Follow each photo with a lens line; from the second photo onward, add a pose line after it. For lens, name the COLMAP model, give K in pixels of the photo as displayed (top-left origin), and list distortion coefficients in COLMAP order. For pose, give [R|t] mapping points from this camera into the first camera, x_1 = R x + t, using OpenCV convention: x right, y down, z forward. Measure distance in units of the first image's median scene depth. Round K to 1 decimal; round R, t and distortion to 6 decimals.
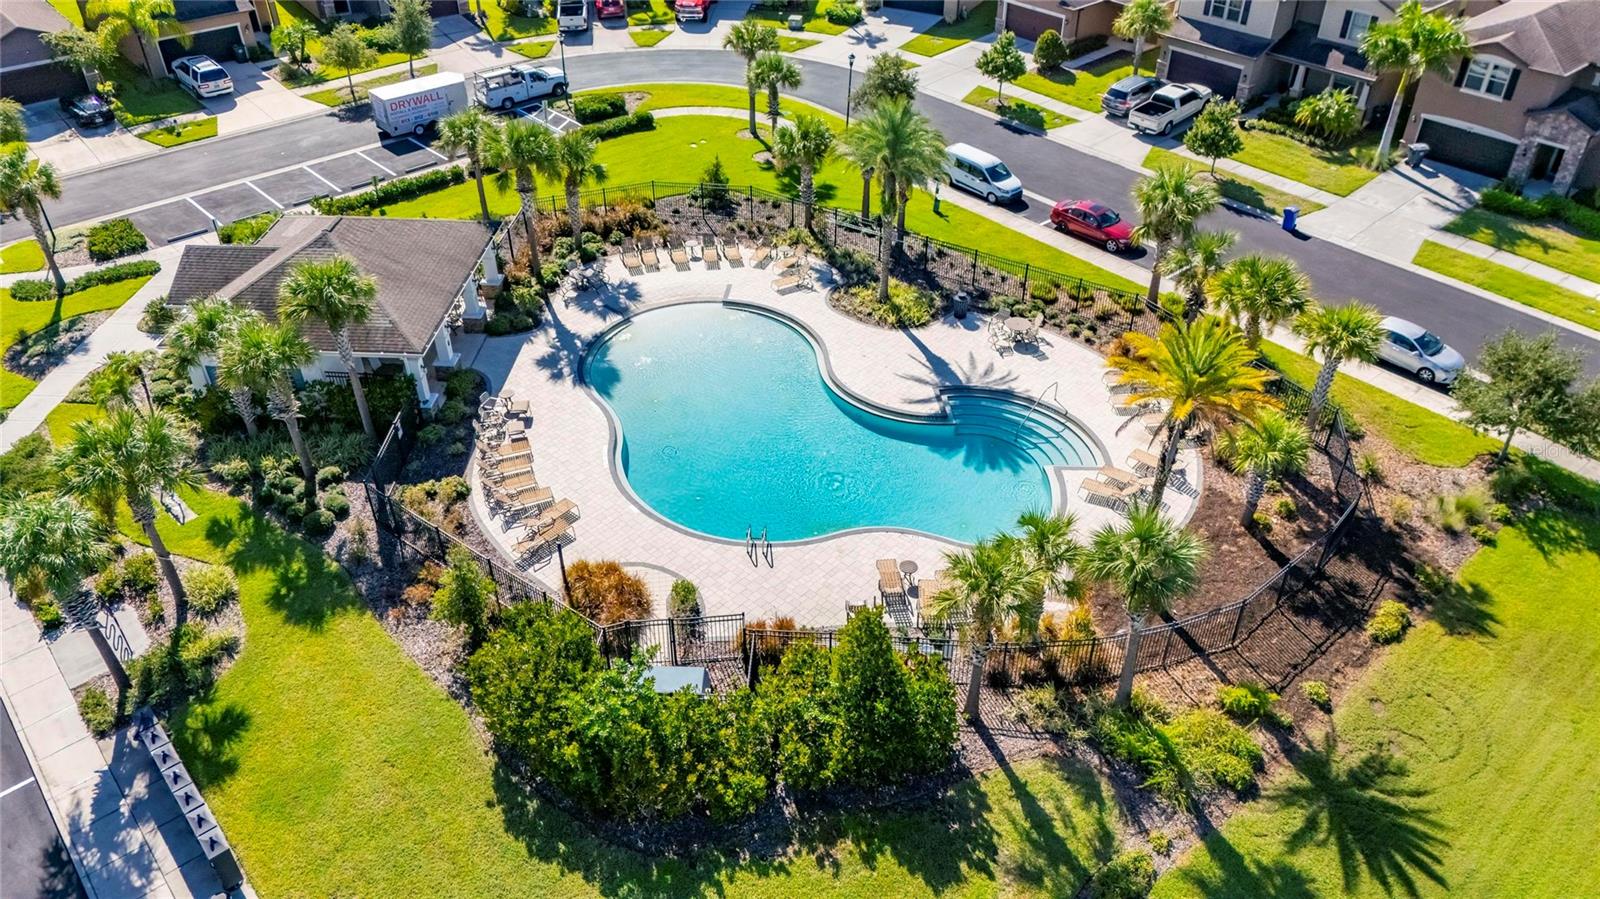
lens RADIAL K [[1173.0, 0, 800.0], [0, 1173.0, 449.5], [0, 0, 1]] dist [0.069712, -0.069039]
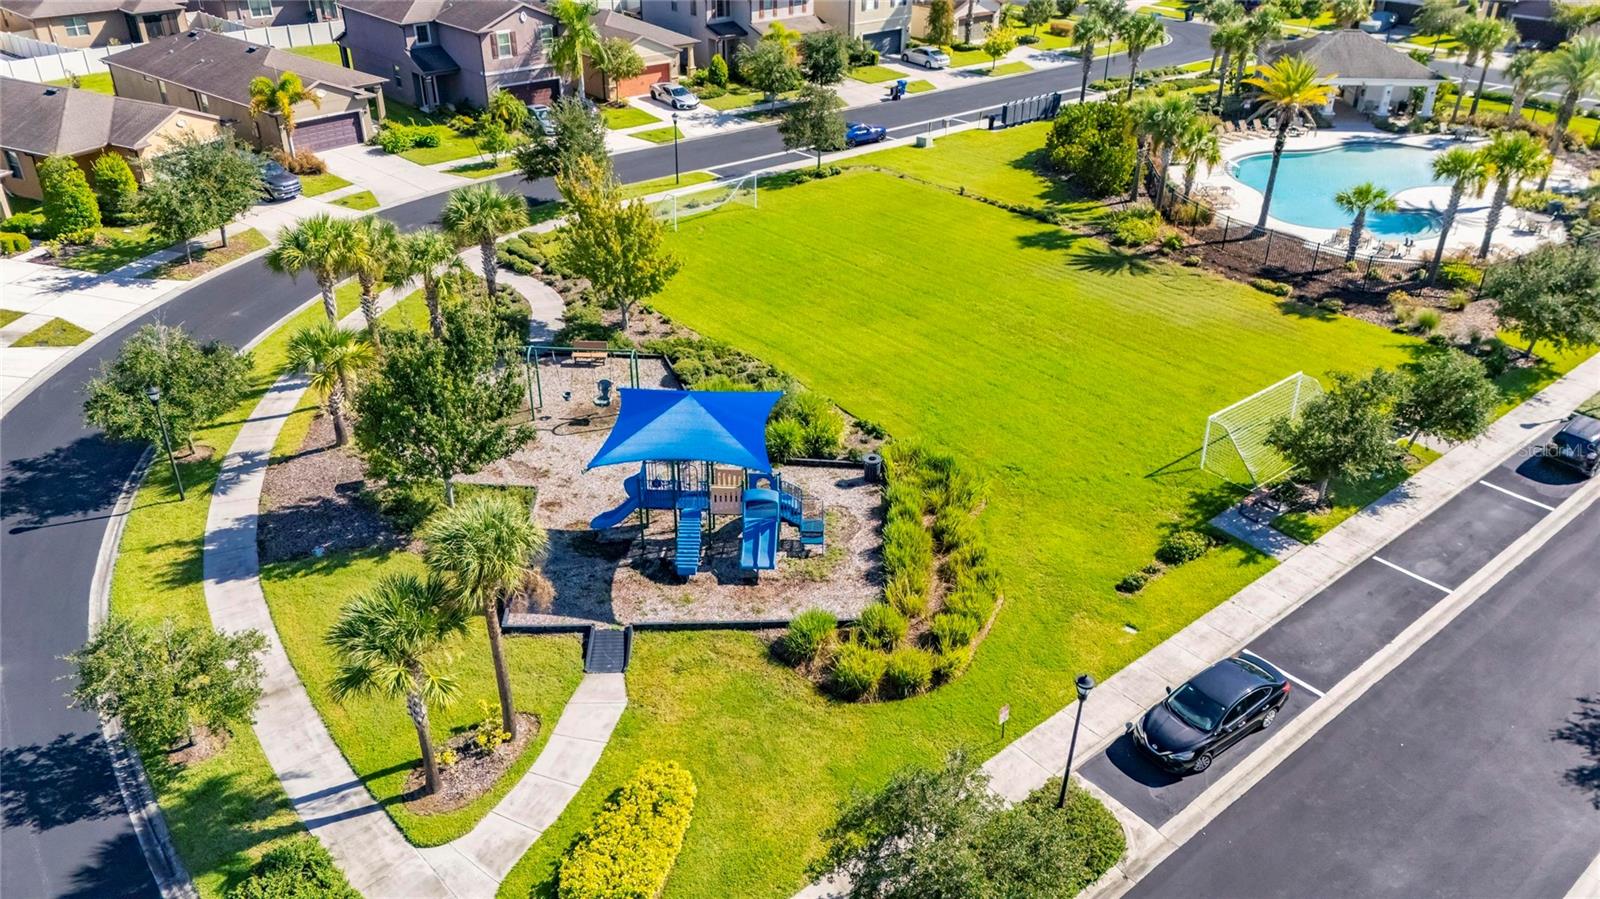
lens RADIAL K [[1173.0, 0, 800.0], [0, 1173.0, 449.5], [0, 0, 1]] dist [0.069712, -0.069039]
pose [[-0.023610, 0.492548, -0.869965, 1.532137], [-0.596673, 0.691278, 0.407574, 0.021200], [0.802137, 0.528707, 0.277569, 0.135436]]
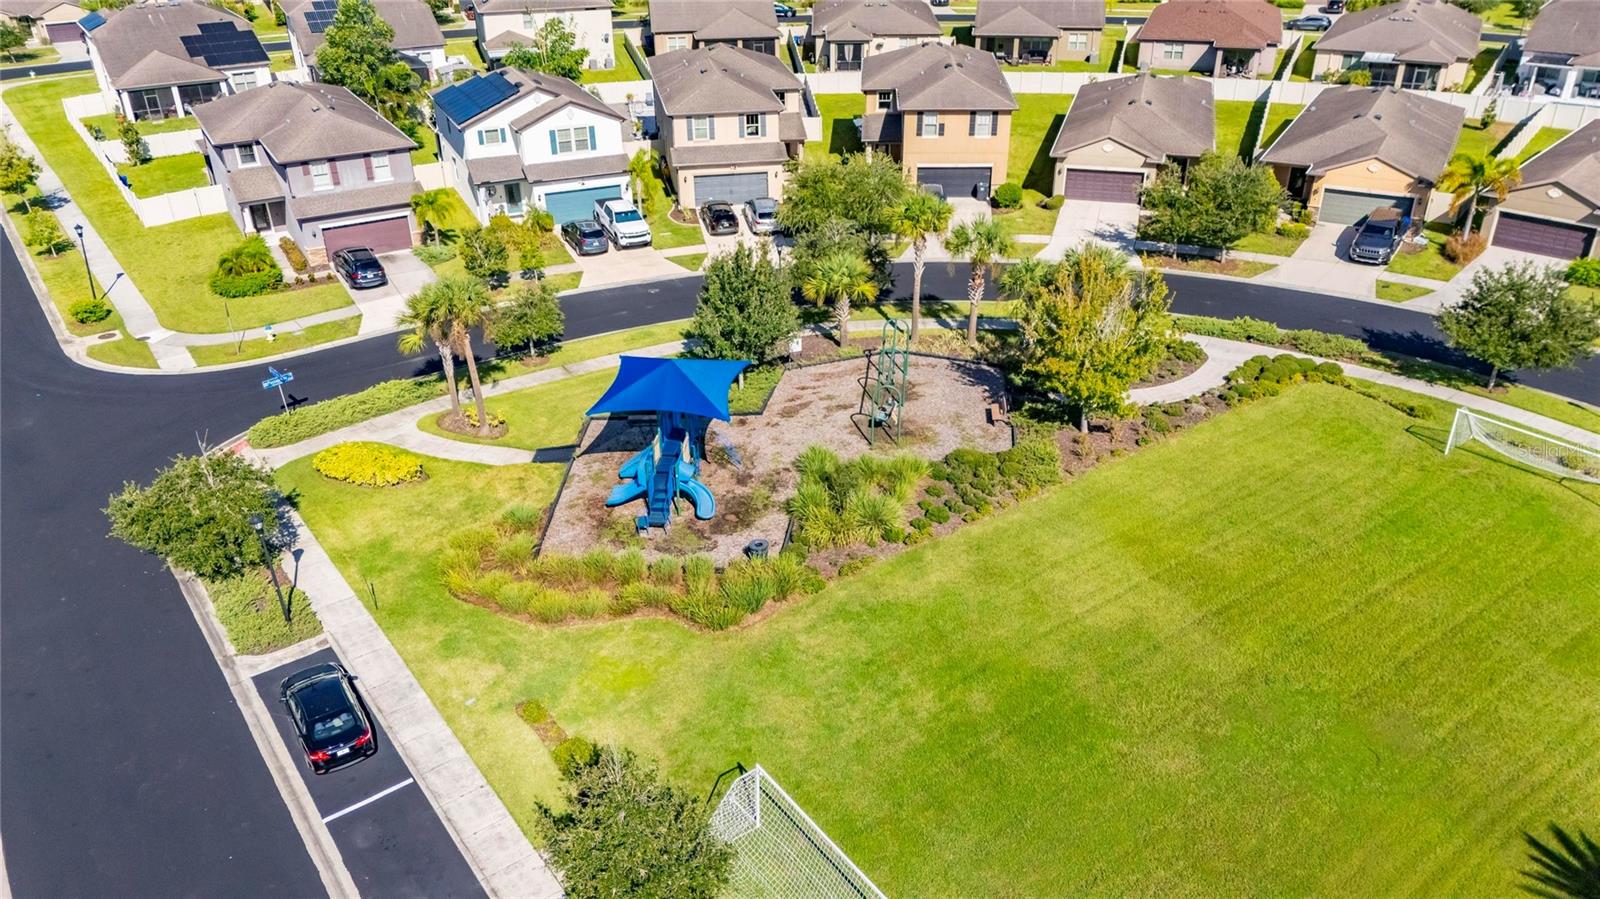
lens RADIAL K [[1173.0, 0, 800.0], [0, 1173.0, 449.5], [0, 0, 1]] dist [0.069712, -0.069039]
pose [[-0.996642, -0.025055, 0.077957, 0.678234], [0.059903, 0.425991, 0.902742, -0.463449], [-0.055827, 0.904381, -0.423059, 0.725505]]
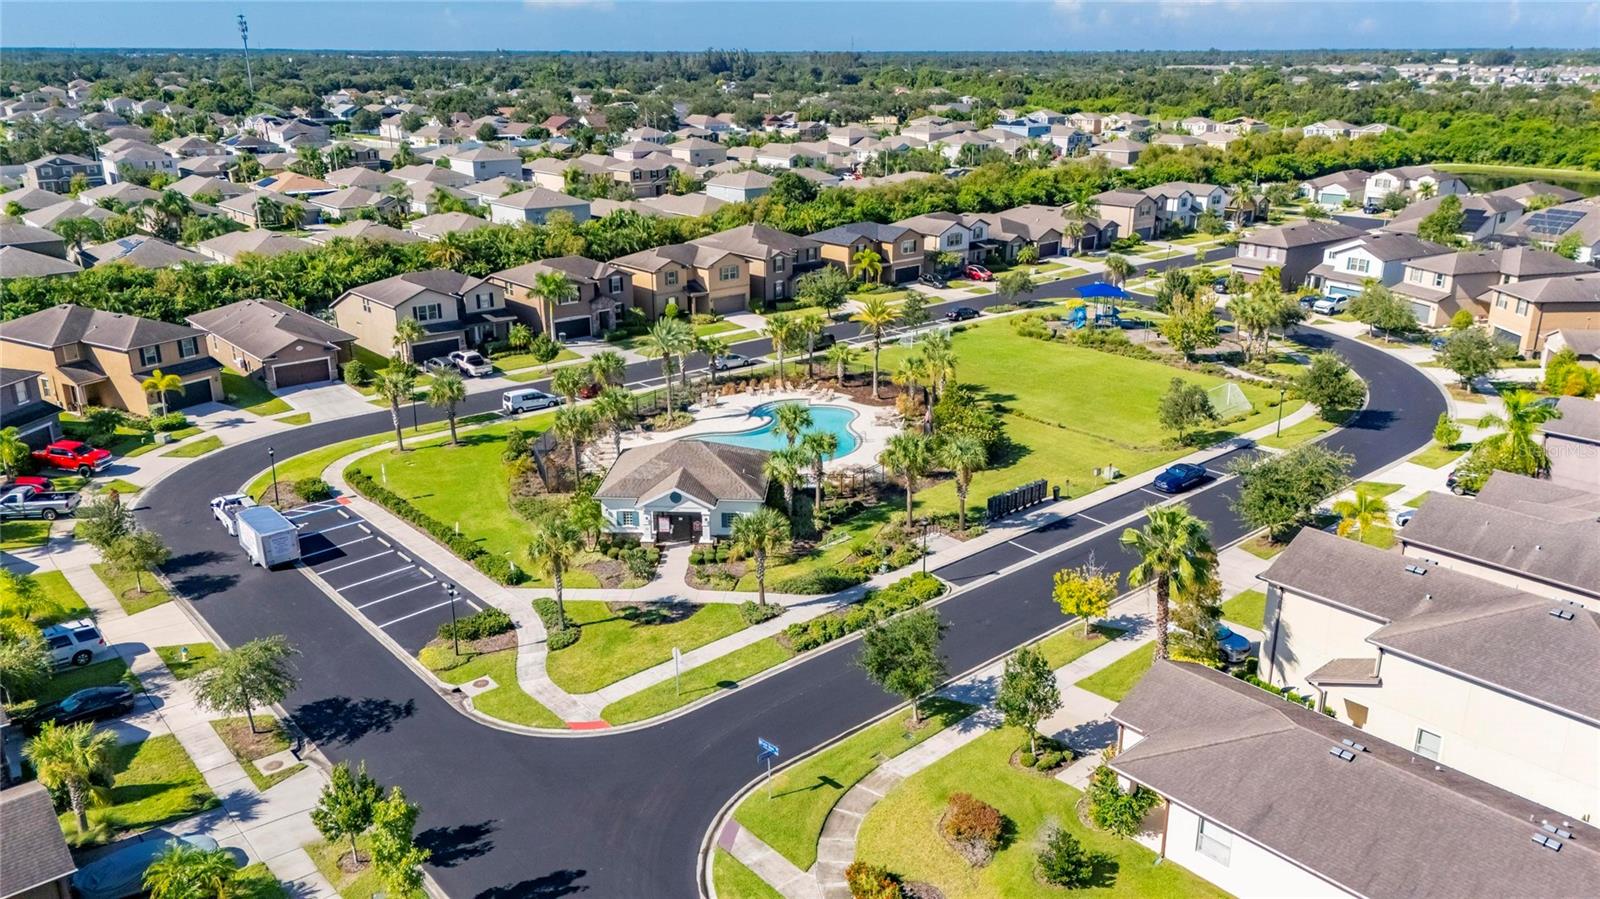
lens RADIAL K [[1173.0, 0, 800.0], [0, 1173.0, 449.5], [0, 0, 1]] dist [0.069712, -0.069039]
pose [[-0.002213, -0.316220, 0.948683, -1.978103], [0.596290, 0.761157, 0.255104, -0.508019], [-0.802766, 0.566255, 0.186874, 0.548047]]
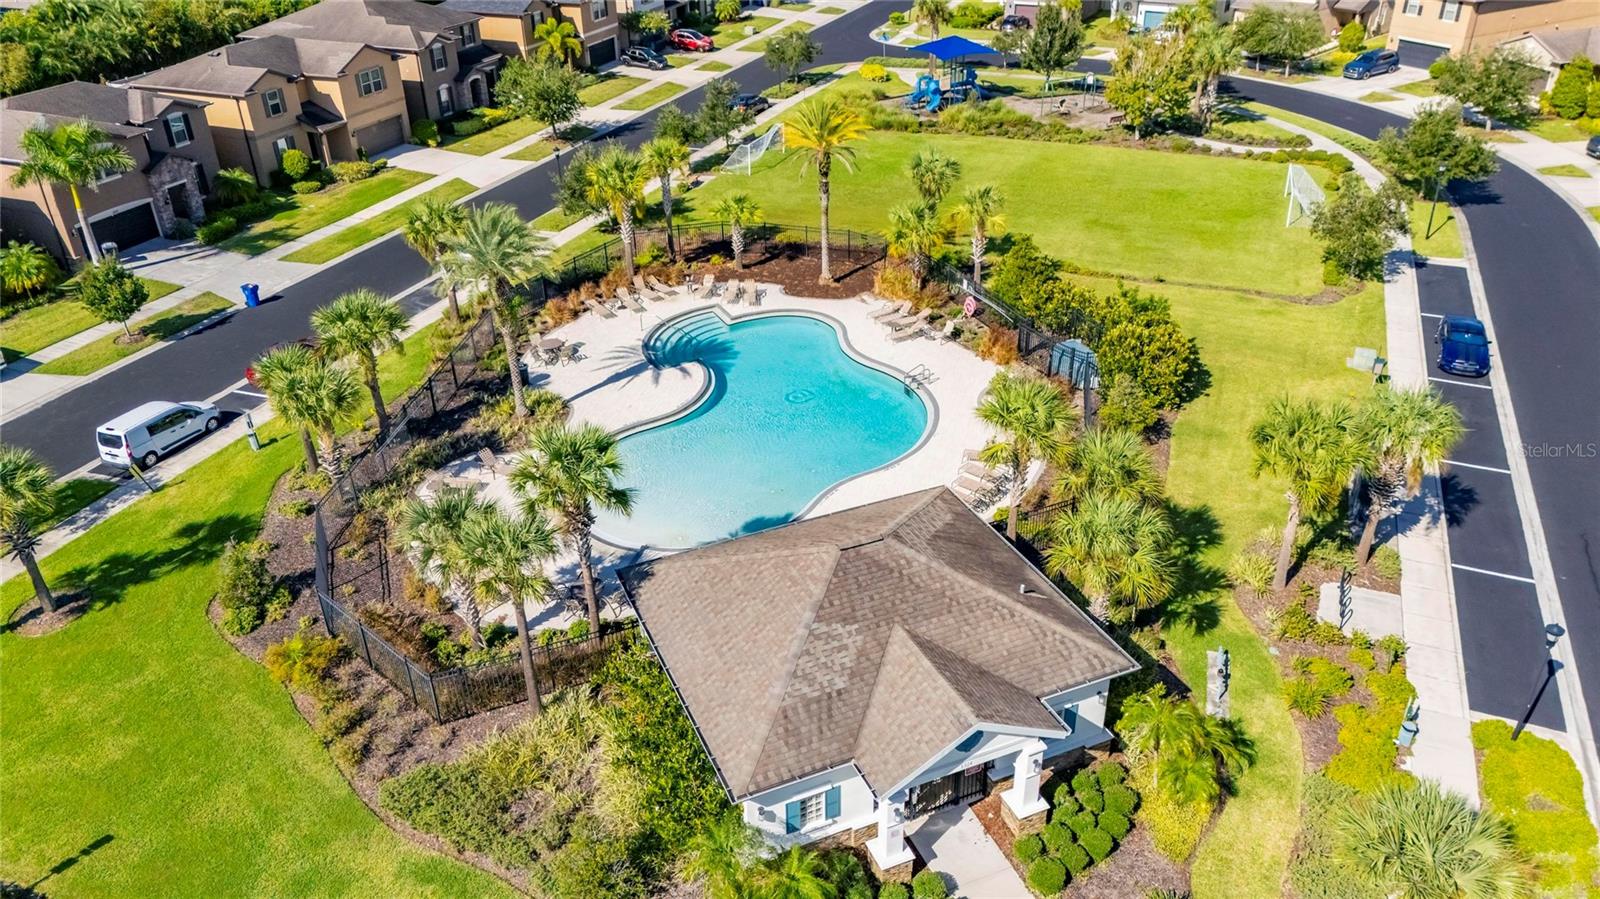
lens RADIAL K [[1173.0, 0, 800.0], [0, 1173.0, 449.5], [0, 0, 1]] dist [0.069712, -0.069039]
pose [[-0.457359, -0.429241, 0.778829, -0.860931], [0.545909, 0.555837, 0.626921, -0.645537], [-0.702002, 0.711897, -0.019890, 0.980104]]
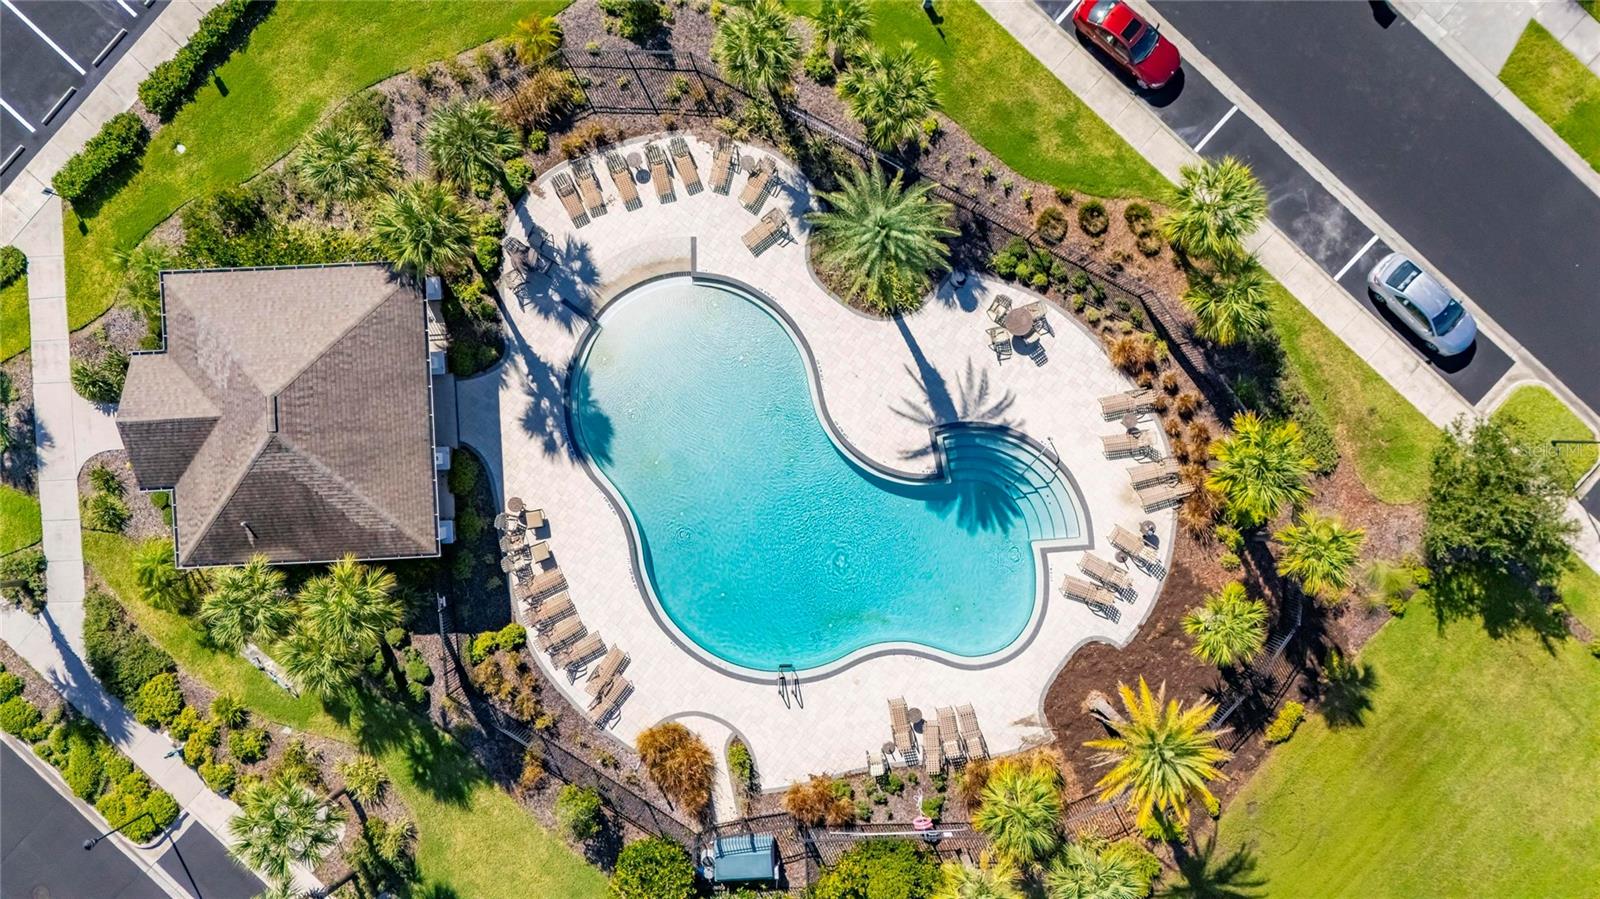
lens RADIAL K [[1173.0, 0, 800.0], [0, 1173.0, 449.5], [0, 0, 1]] dist [0.069712, -0.069039]
pose [[0.994154, -0.106776, -0.015995, 0.018162], [0.075219, 0.578685, 0.812075, -0.861813], [-0.077454, -0.808531, 0.583334, 0.409809]]
